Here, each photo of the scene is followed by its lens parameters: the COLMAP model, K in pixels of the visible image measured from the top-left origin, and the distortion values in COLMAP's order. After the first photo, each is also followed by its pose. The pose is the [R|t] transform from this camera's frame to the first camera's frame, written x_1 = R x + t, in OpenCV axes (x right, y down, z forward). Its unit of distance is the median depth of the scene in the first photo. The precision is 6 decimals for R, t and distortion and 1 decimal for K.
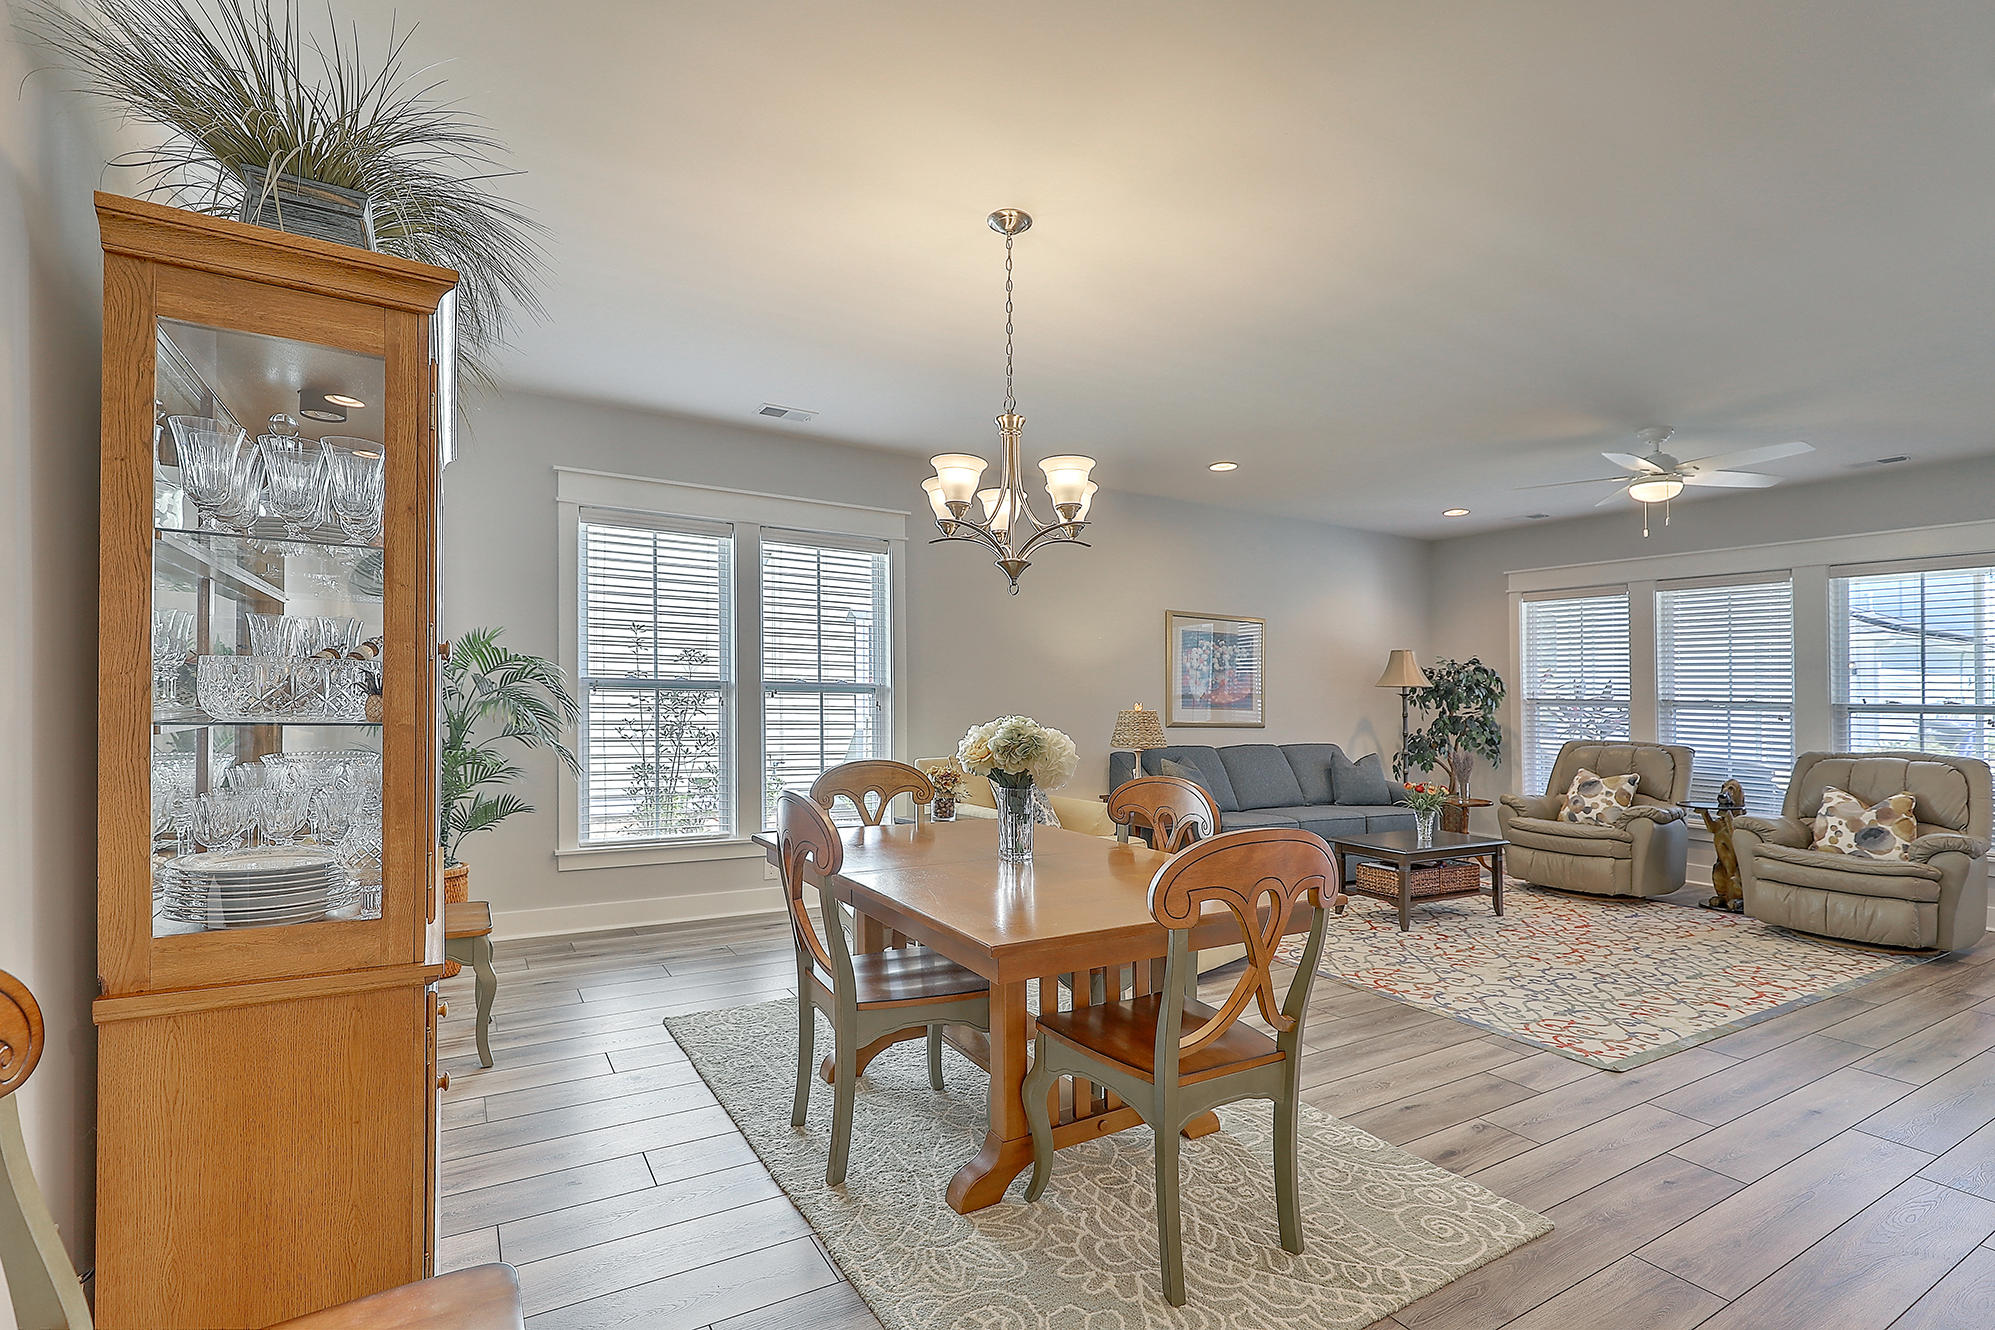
lens RADIAL K [[924.9, 0, 992.1], [0, 924.9, 685.3], [0, 0, 1]] dist [-0.003279, -0.000276]
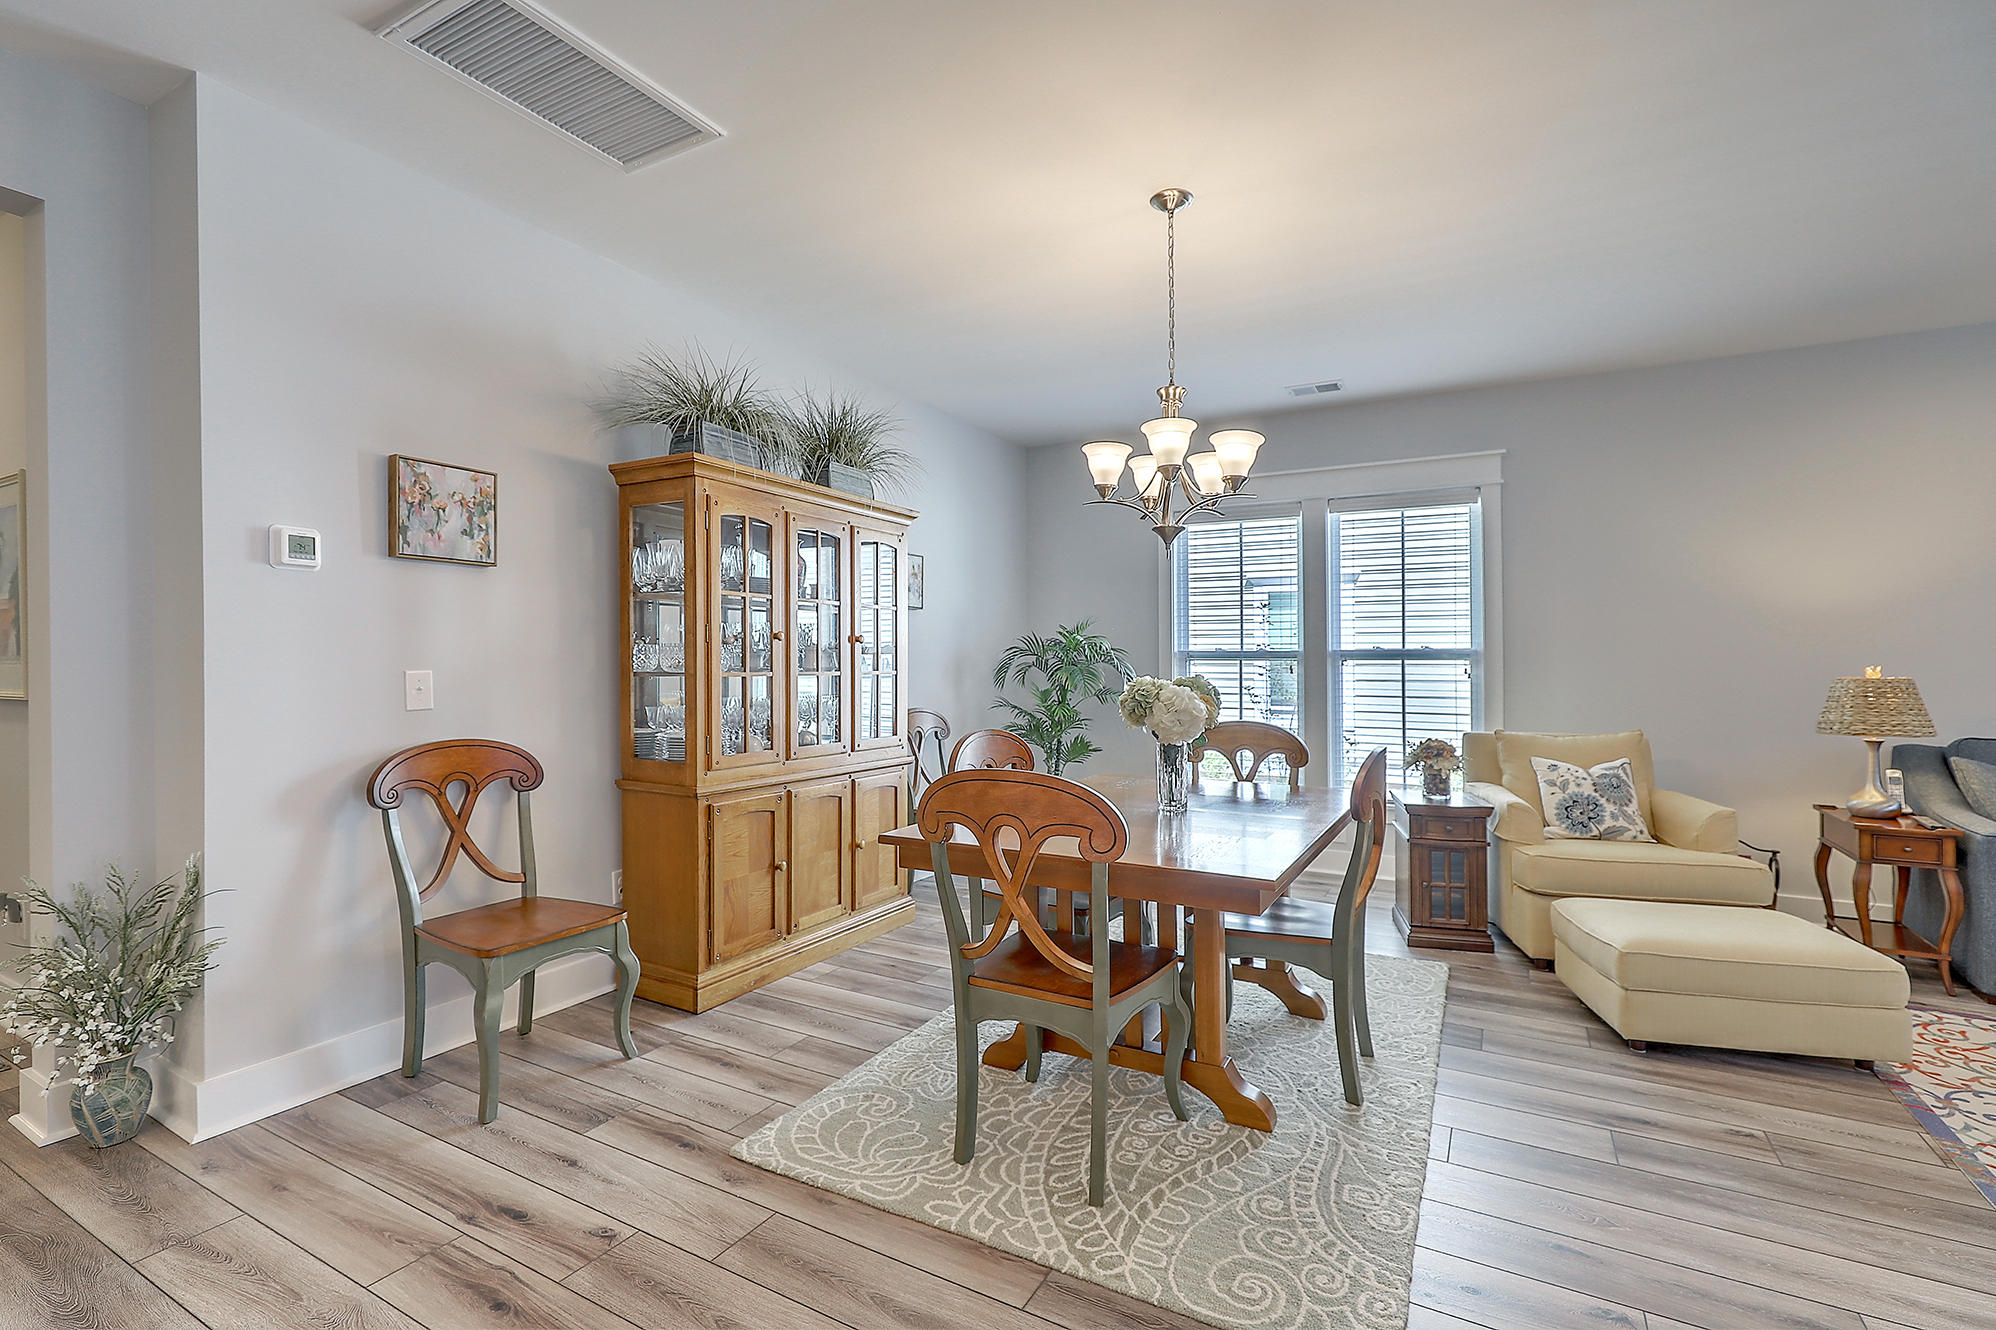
lens RADIAL K [[909.7, 0, 1033.8], [0, 909.7, 697.7], [0, 0, 1]] dist [0.016785, 0.000113]
pose [[0.522401, 0.022065, -0.852415, 0.510039], [0.014893, 0.999277, 0.034993, 0.009780], [0.852570, -0.030975, 0.521694, 0.195867]]
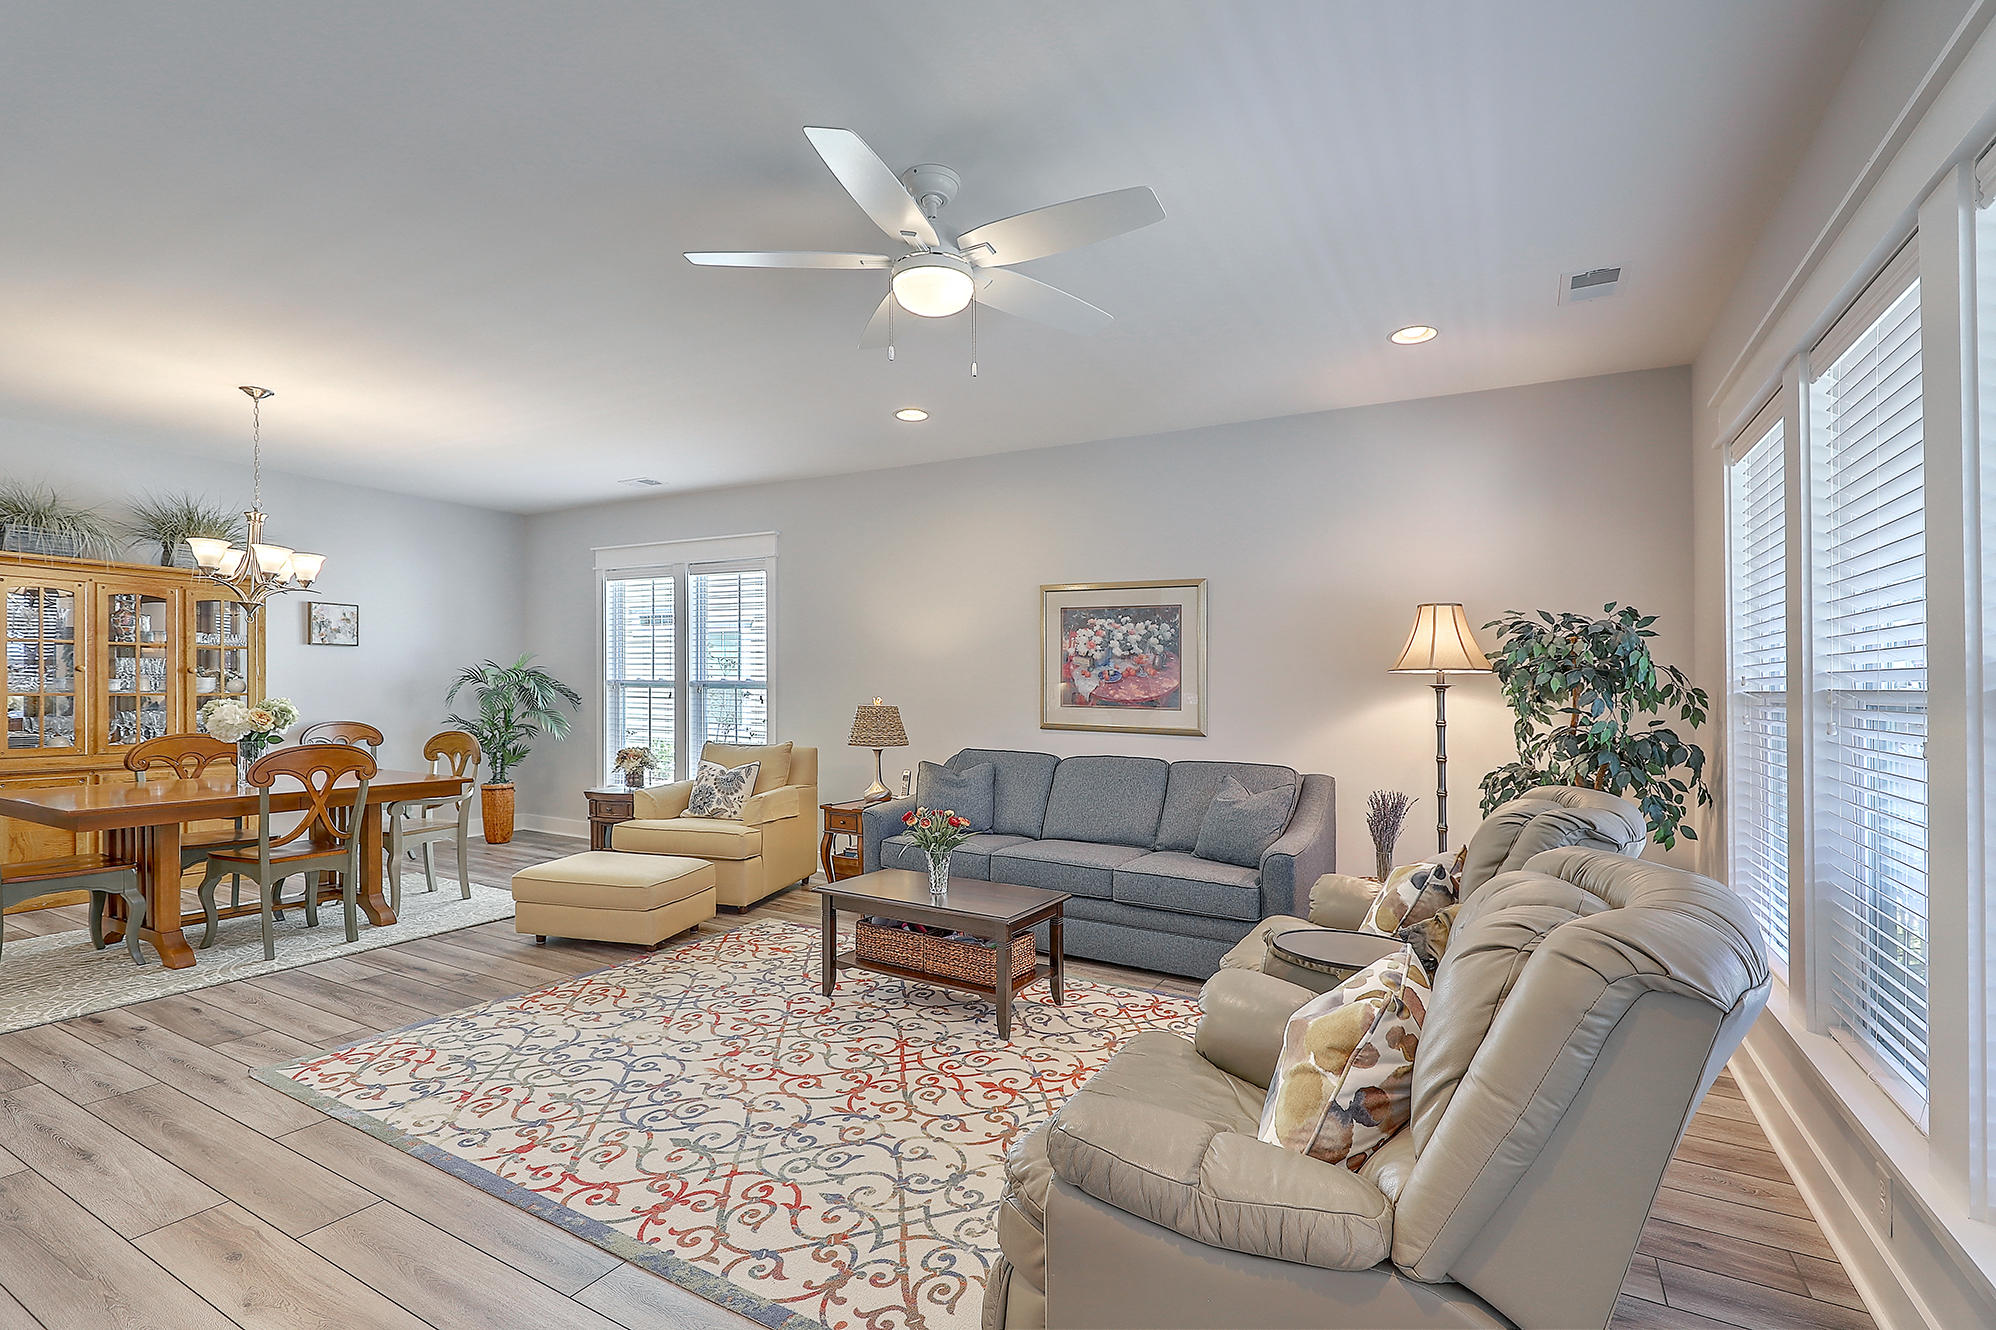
lens RADIAL K [[925.4, 0, 992.6], [0, 925.4, 685.3], [0, 0, 1]] dist [-0.003279, -0.000276]
pose [[0.500635, -0.014548, -0.865536, 1.286754], [0.004487, 0.999889, -0.014211, 0.026936], [0.865647, 0.003231, 0.500645, 0.811263]]
